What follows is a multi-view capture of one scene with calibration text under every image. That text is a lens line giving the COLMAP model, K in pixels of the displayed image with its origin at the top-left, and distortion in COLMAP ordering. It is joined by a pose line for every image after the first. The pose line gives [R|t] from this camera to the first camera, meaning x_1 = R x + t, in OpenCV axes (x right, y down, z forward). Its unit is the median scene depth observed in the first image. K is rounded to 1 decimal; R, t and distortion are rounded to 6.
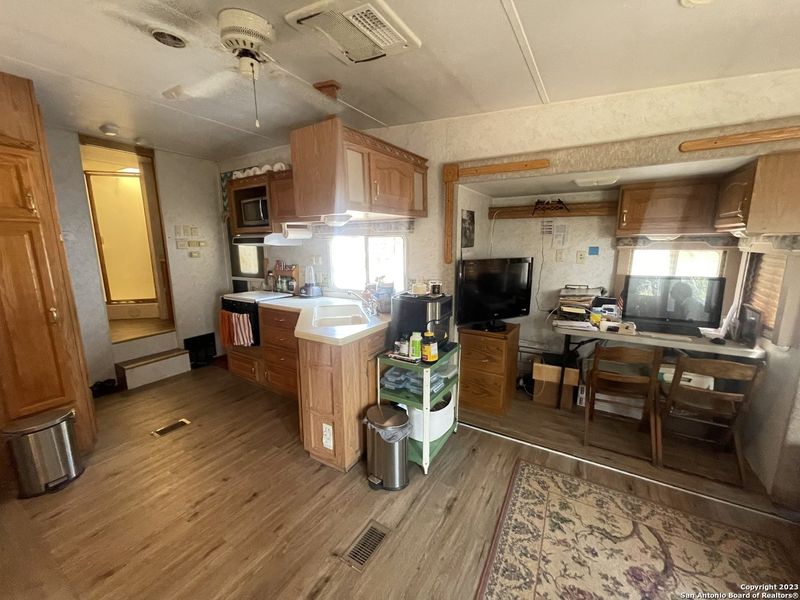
lens RADIAL K [[325.7, 0, 397.3], [0, 325.7, 298.3], [0, 0, 1]] dist [0.002318, 0.000239]
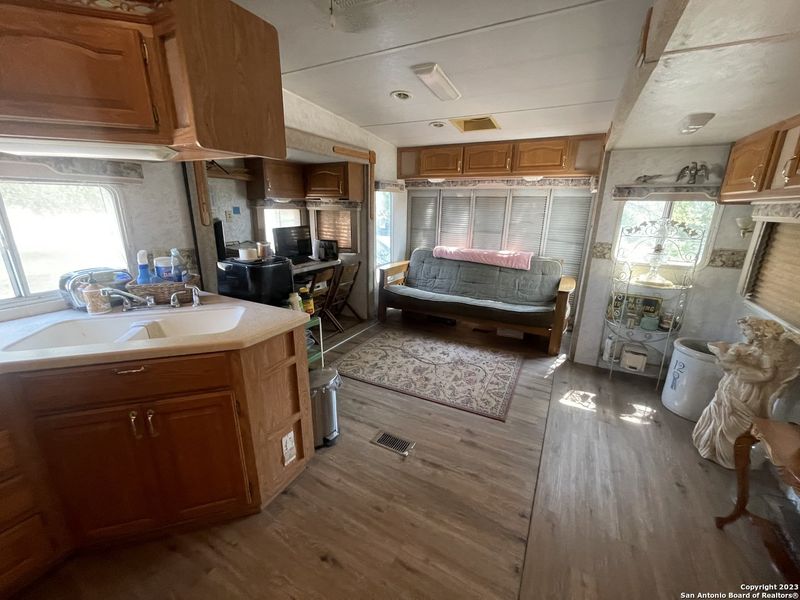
lens RADIAL K [[325.7, 0, 397.0], [0, 325.7, 301.6], [0, 0, 1]] dist [0.002318, 0.000239]
pose [[-0.062378, -0.270830, 0.960604, -1.004657], [0.155381, 0.948108, 0.277396, -0.108821], [-0.985883, 0.166563, -0.017059, 0.778932]]
